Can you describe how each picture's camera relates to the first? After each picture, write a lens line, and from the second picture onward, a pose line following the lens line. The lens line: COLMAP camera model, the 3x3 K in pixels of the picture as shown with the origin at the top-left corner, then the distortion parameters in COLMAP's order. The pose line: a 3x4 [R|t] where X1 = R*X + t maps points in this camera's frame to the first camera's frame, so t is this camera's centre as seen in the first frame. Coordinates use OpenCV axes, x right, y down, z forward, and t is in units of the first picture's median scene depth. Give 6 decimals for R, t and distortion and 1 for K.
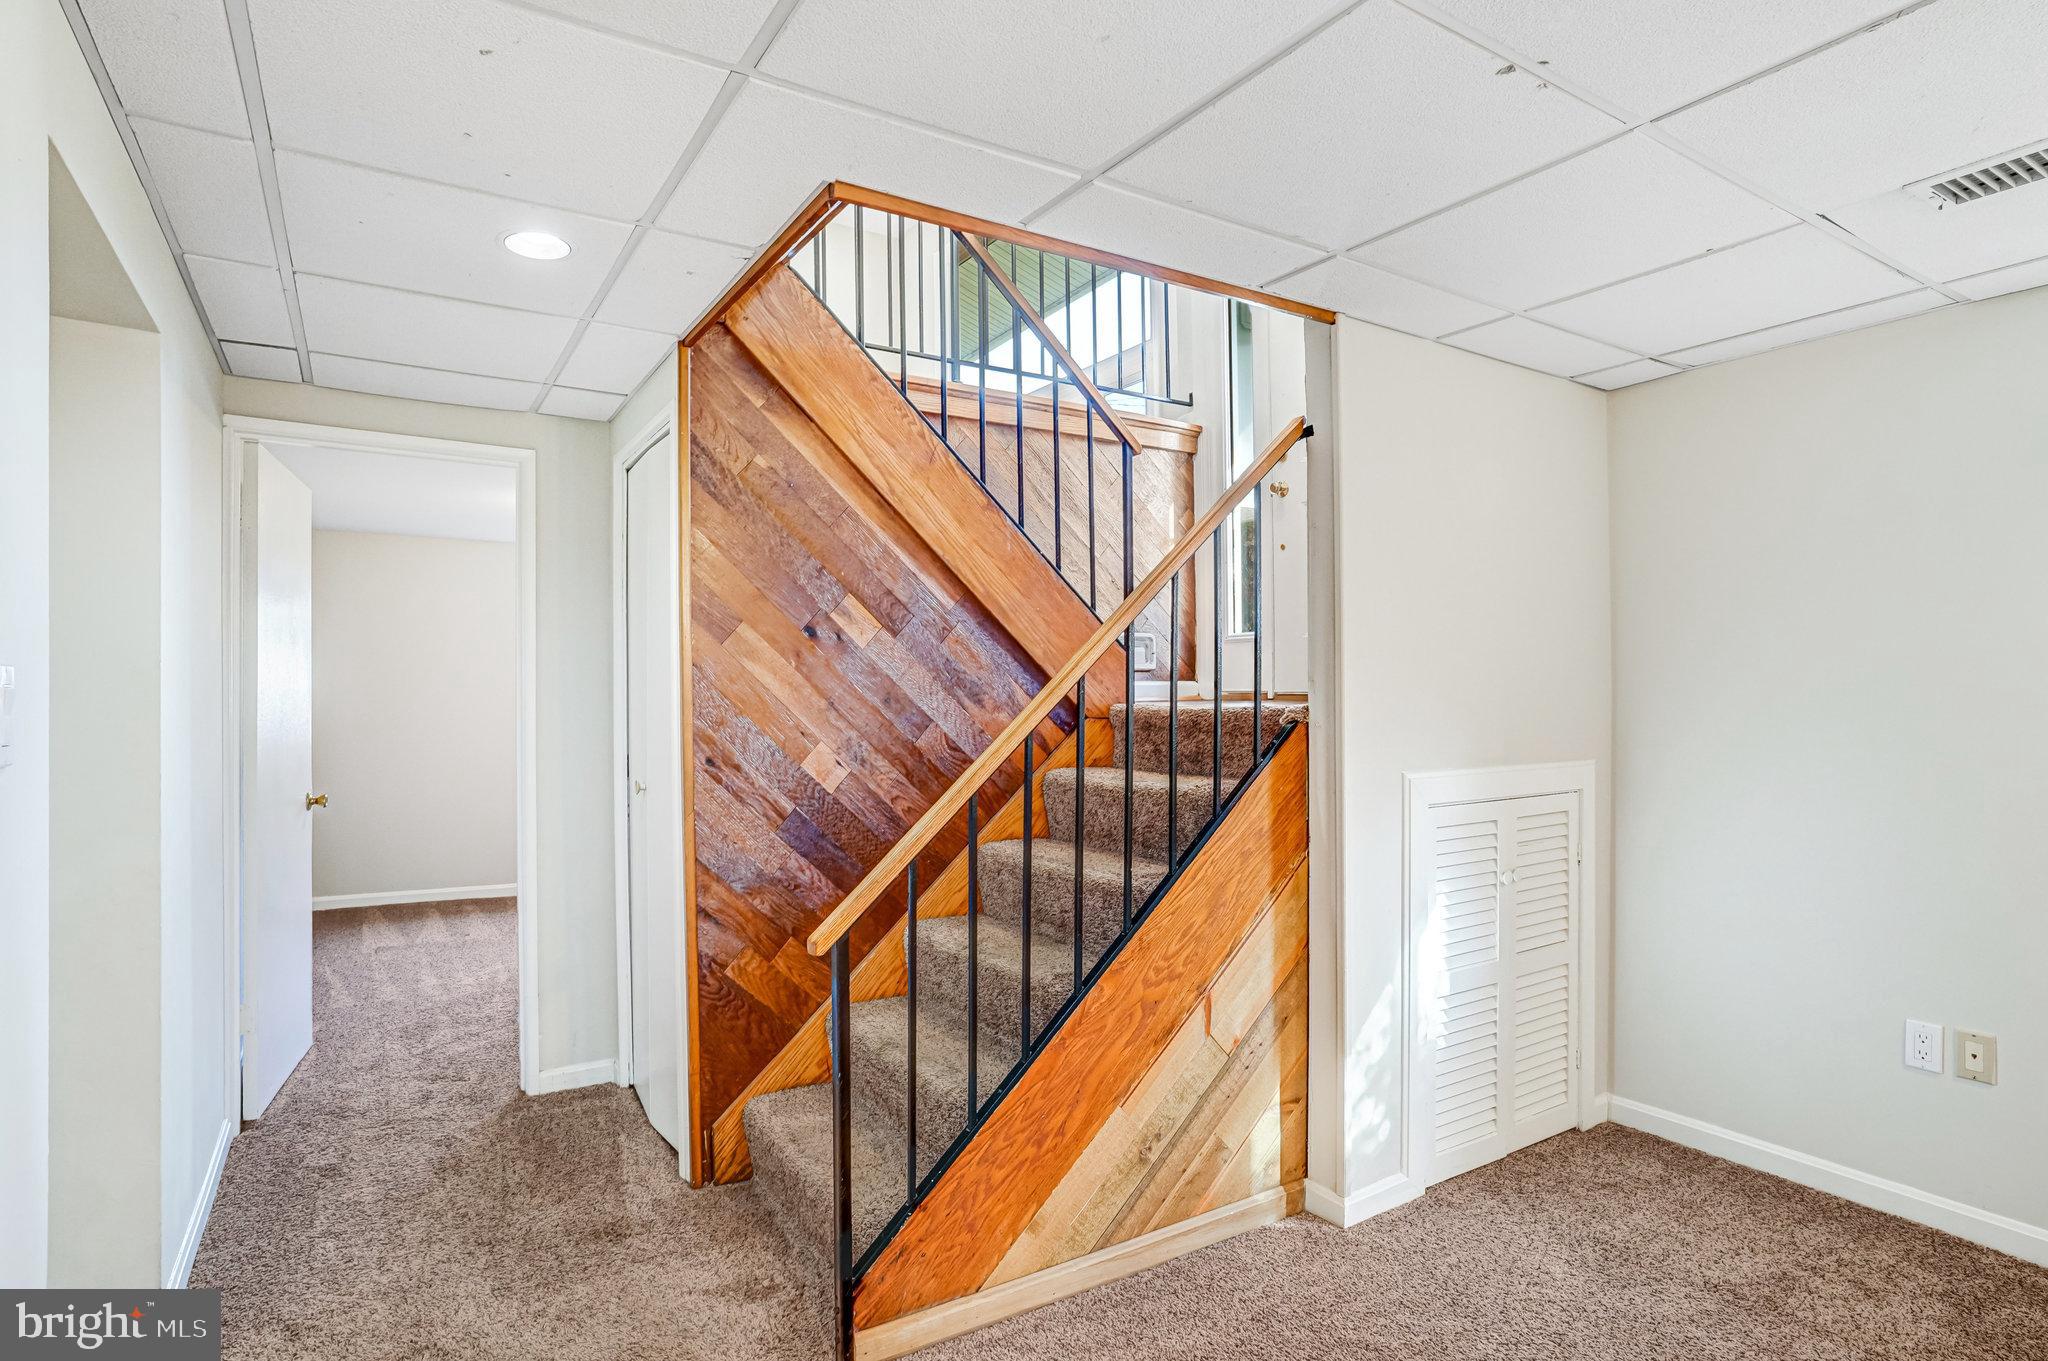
lens RADIAL K [[1051.2, 0, 1019.7], [0, 1051.2, 693.3], [0, 0, 1]] dist [-0.032020, 0.000402]
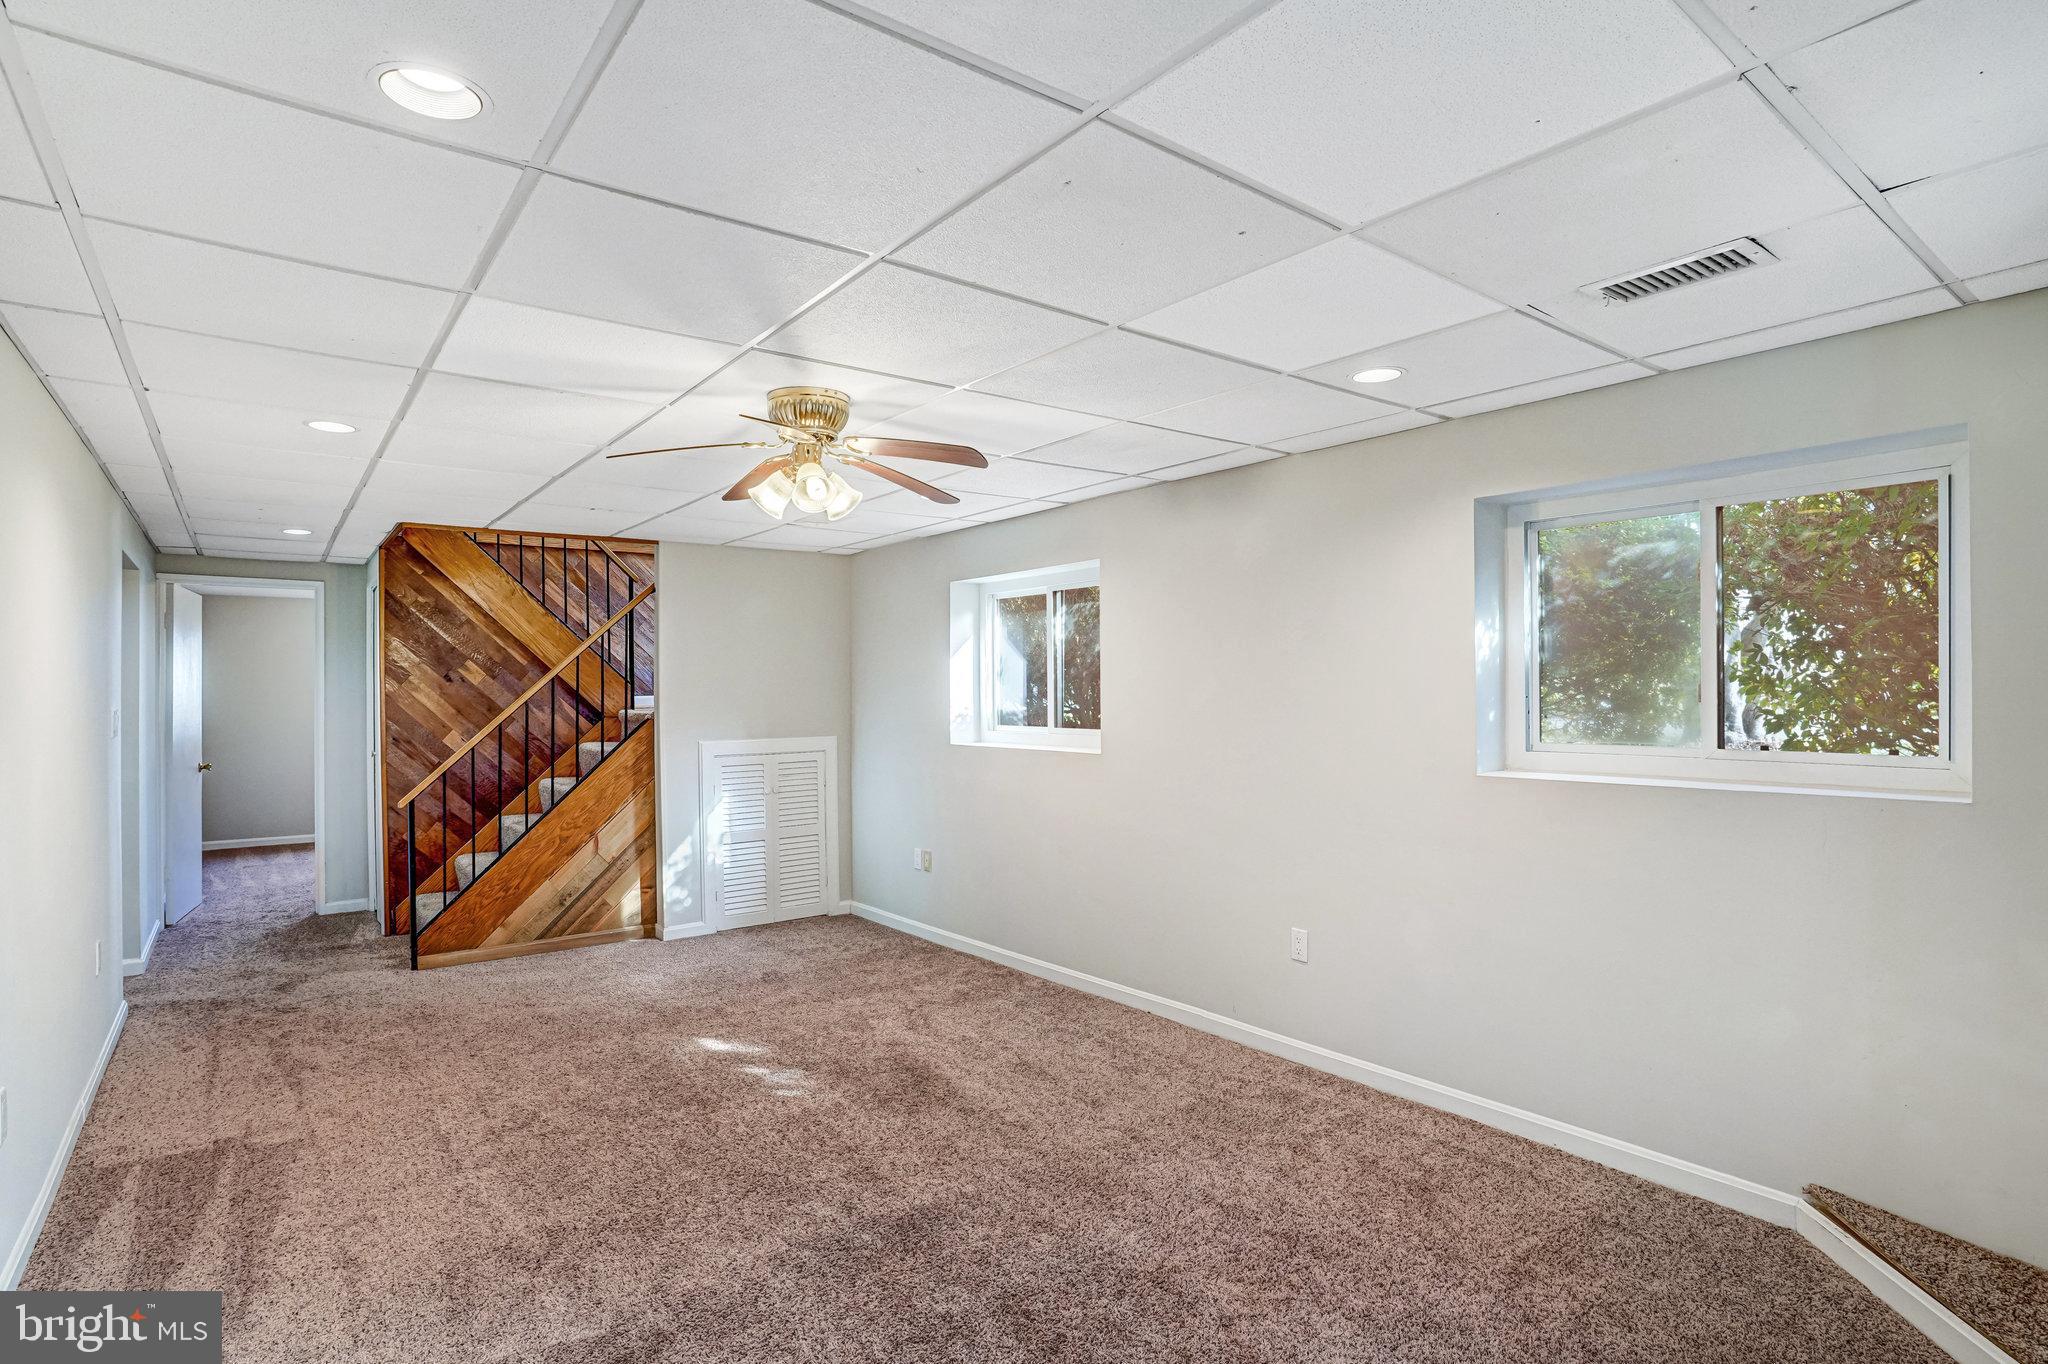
lens RADIAL K [[1018.9, 0, 1018.8], [0, 1018.9, 682.0], [0, 0, 1]] dist [-0.083684, 0.040271]
pose [[0.995820, -0.003262, 0.091284, 0.842545], [0.005127, 0.999783, -0.020209, -0.004896], [-0.091198, 0.020593, 0.995620, -1.214408]]
